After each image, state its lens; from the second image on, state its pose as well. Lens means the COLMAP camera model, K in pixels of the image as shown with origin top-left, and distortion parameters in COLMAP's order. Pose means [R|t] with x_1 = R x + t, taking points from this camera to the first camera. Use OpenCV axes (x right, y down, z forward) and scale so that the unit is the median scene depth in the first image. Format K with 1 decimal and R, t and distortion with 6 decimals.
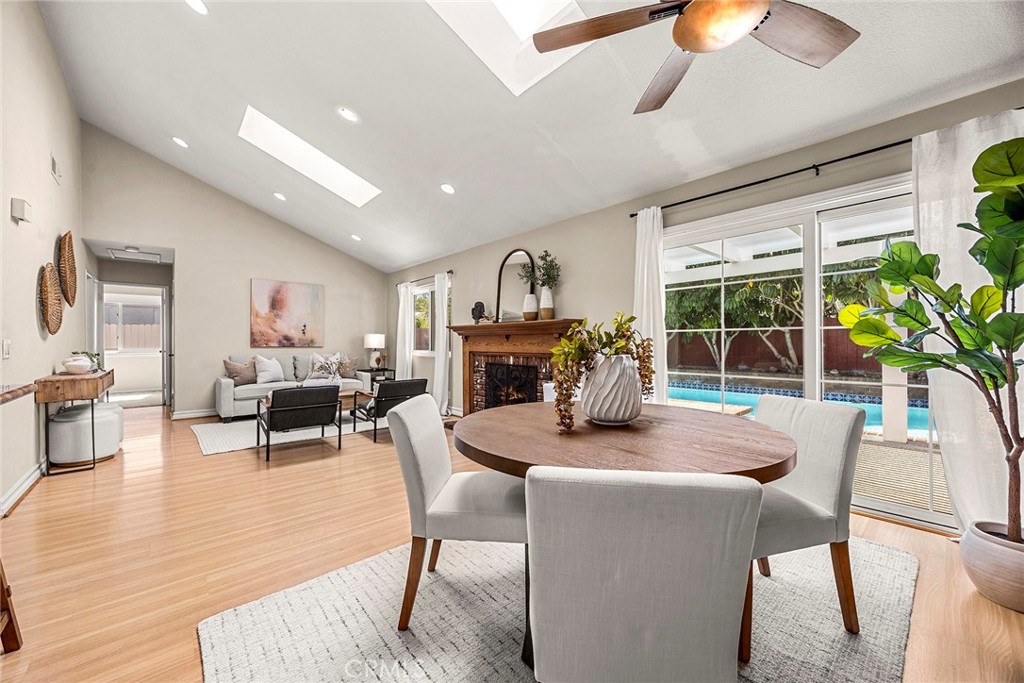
lens RADIAL K [[396.5, 0, 512.4], [0, 396.5, 342.9], [0, 0, 1]] dist [-0.001903, 0.000088]
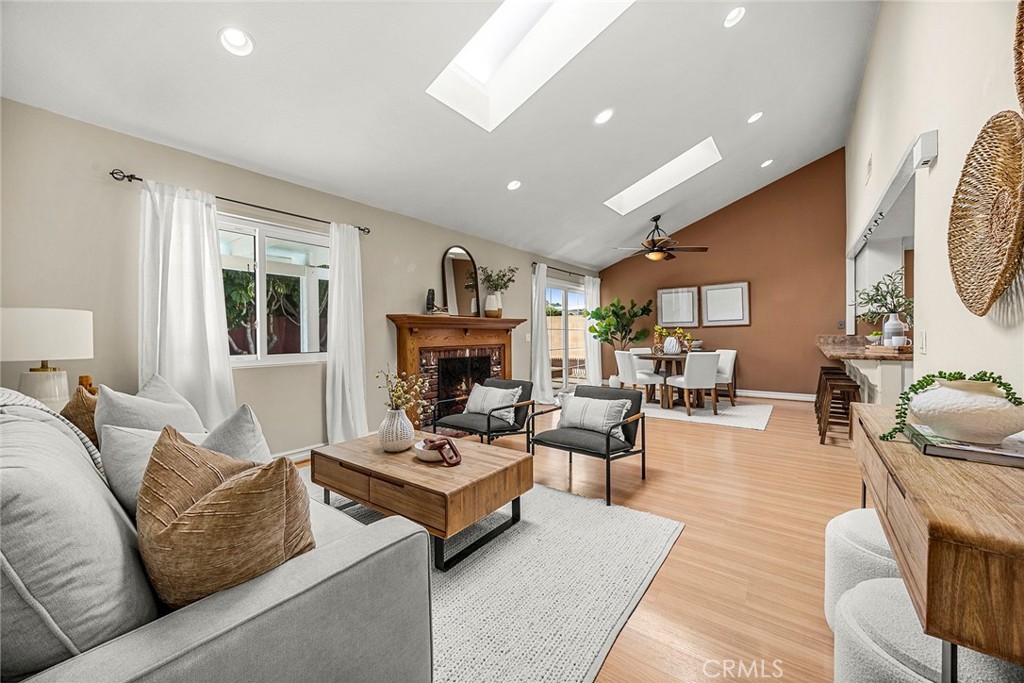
lens RADIAL K [[396.5, 0, 512.2], [0, 396.5, 338.2], [0, 0, 1]] dist [-0.001903, 0.000088]
pose [[-0.212128, -0.005183, 0.977228, -0.940792], [0.011067, 0.999909, 0.007705, -0.001612], [-0.977179, 0.012450, -0.212051, 0.993915]]
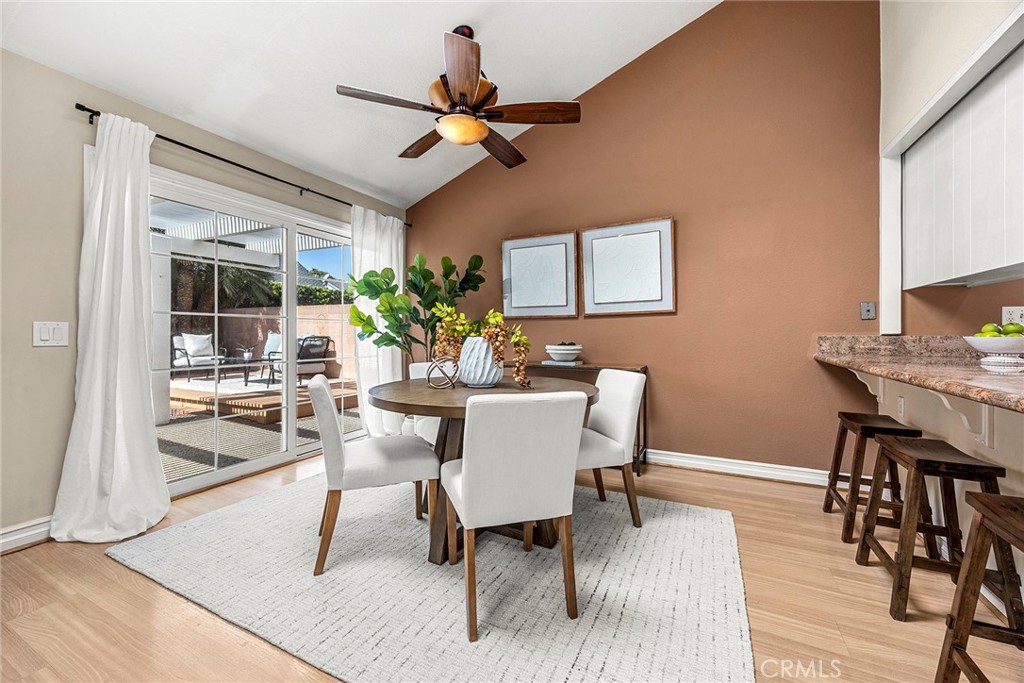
lens RADIAL K [[396.5, 0, 517.1], [0, 396.5, 337.6], [0, 0, 1]] dist [-0.001903, 0.000088]
pose [[-0.379820, -0.006225, 0.925040, -0.315291], [0.002970, 0.999964, 0.007949, 0.007562], [-0.925056, 0.005766, -0.379788, 0.419474]]
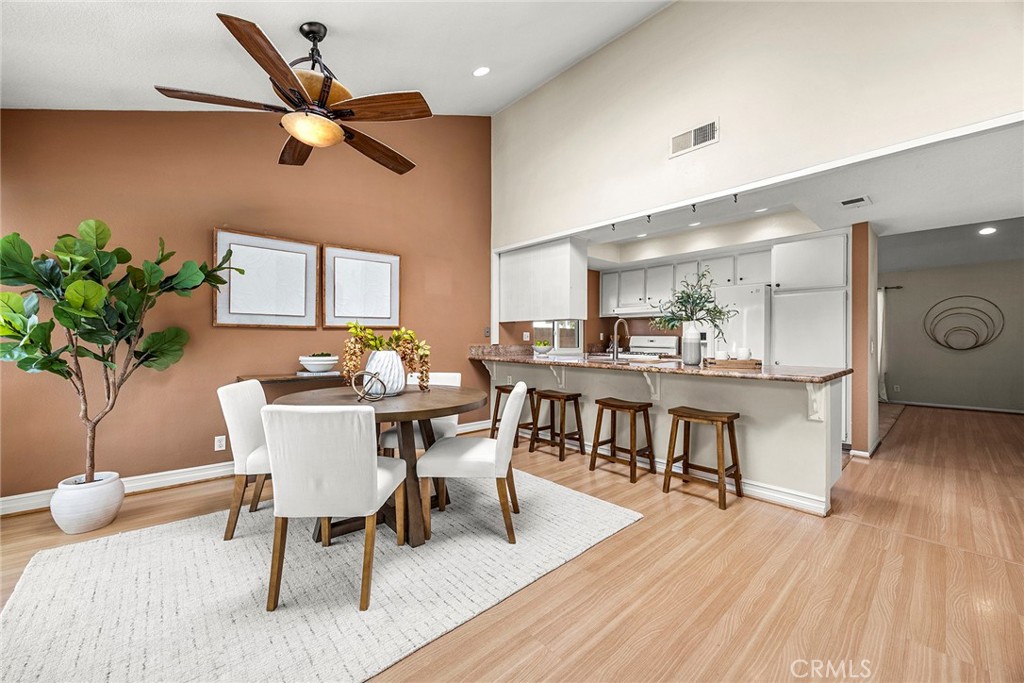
lens RADIAL K [[396.5, 0, 511.6], [0, 396.5, 338.4], [0, 0, 1]] dist [-0.001903, 0.000088]
pose [[-0.999891, -0.004959, -0.013900, -0.063903], [-0.004909, 0.999981, -0.003625, -0.002916], [0.013918, -0.003556, -0.999897, 0.753676]]
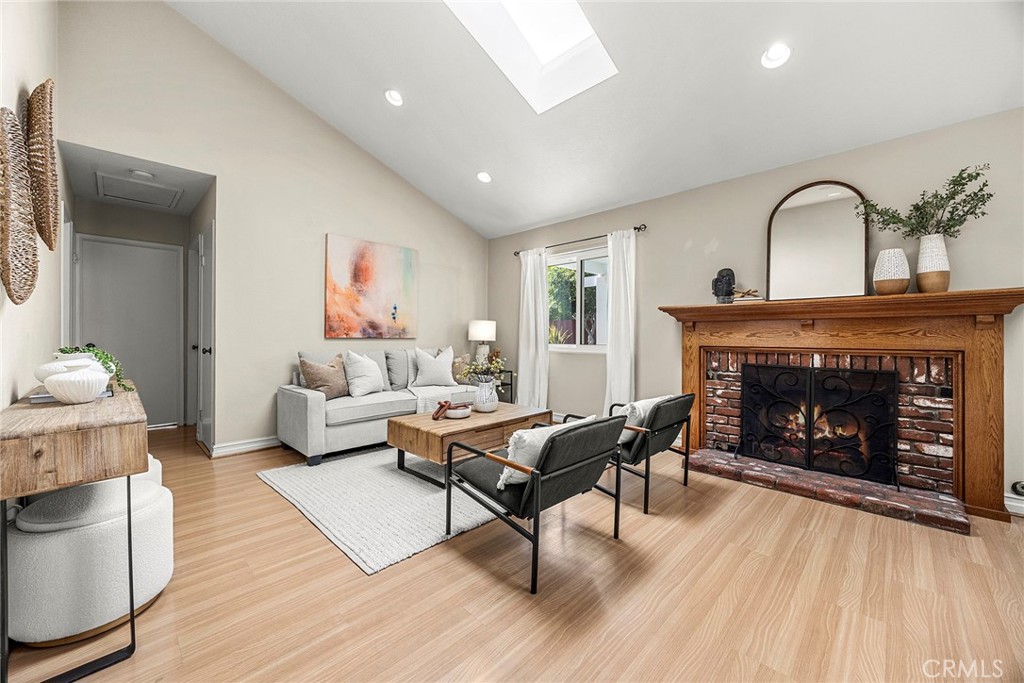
lens RADIAL K [[396.5, 0, 515.3], [0, 396.5, 338.1], [0, 0, 1]] dist [-0.001903, 0.000088]
pose [[0.997497, 0.002755, 0.070653, -0.458728], [-0.003089, 0.999985, 0.004616, 0.006671], [-0.070639, -0.004823, 0.997490, 0.379906]]
